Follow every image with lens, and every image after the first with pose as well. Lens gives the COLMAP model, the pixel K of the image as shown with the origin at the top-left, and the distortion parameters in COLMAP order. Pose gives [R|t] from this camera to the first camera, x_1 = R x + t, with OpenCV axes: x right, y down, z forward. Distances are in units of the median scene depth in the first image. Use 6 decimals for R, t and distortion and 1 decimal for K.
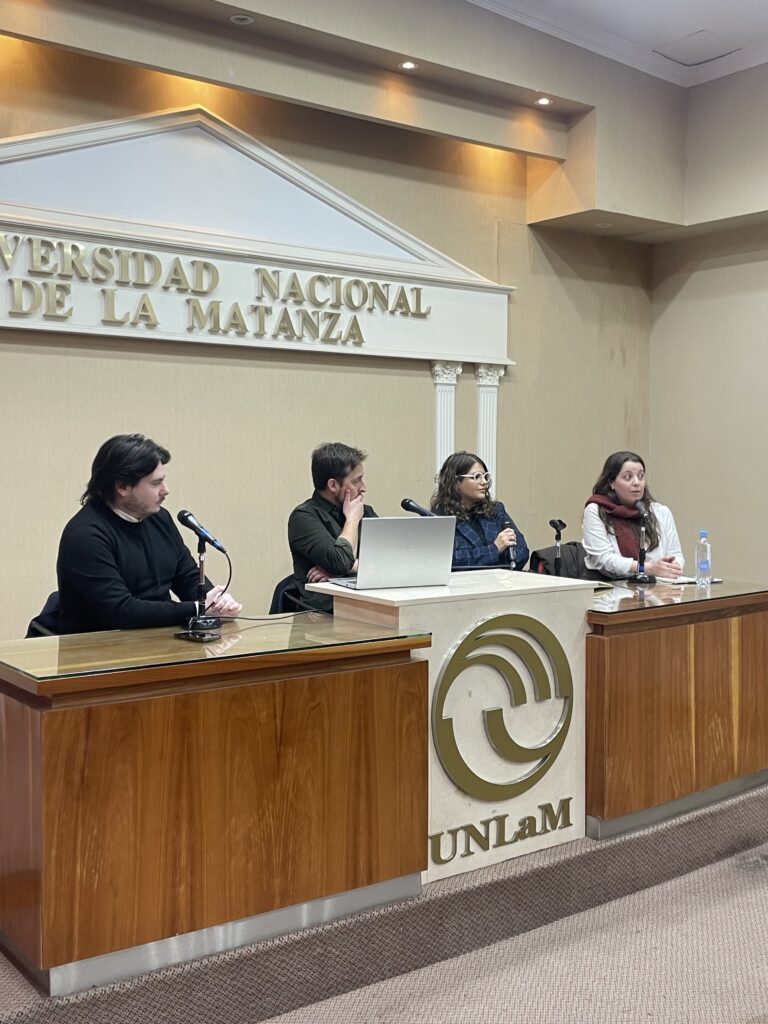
lens RADIAL K [[1126.6, 0, 384.0], [0, 1126.6, 512.0], [0, 0, 1]] dist [-0.023443, -0.007529]
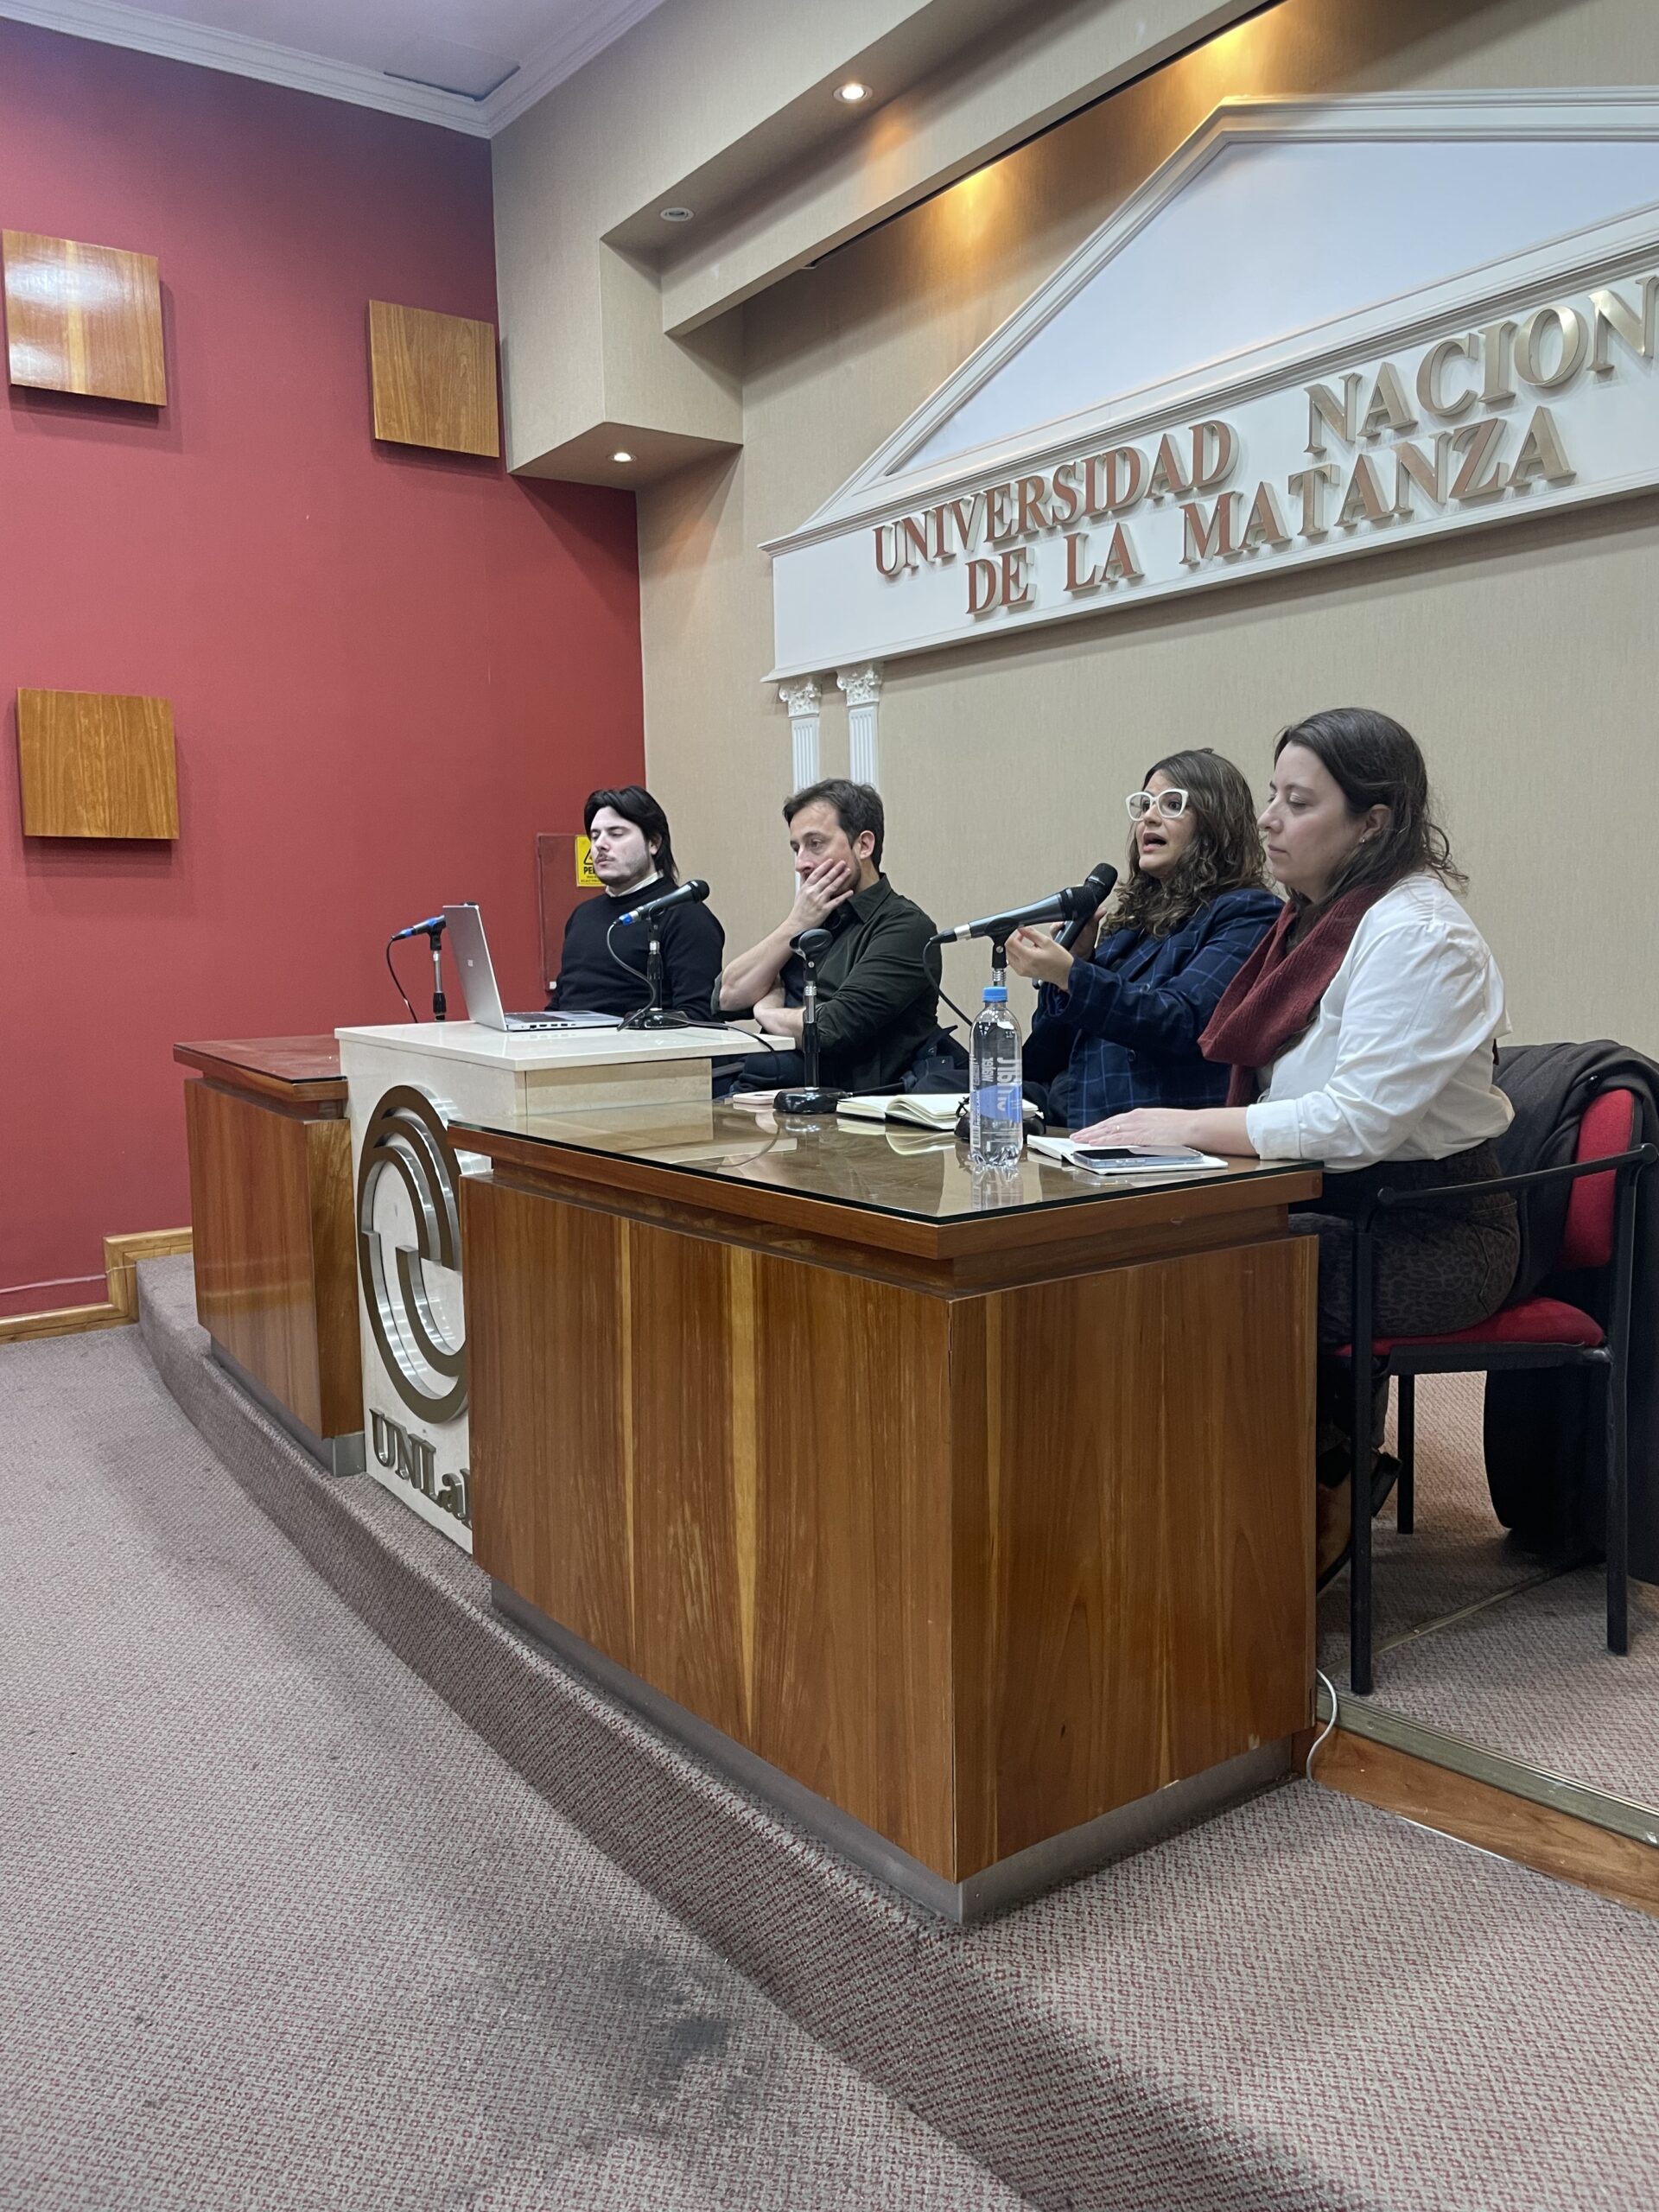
lens RADIAL K [[1675.1, 0, 829.5], [0, 1675.1, 1106.0], [0, 0, 1]] dist [-0.002415, -0.002205]
pose [[-0.041562, 0.117174, -0.992241, 0.800890], [-0.021895, 0.992754, 0.118152, -0.000296], [0.998896, 0.026635, -0.038695, 1.087709]]
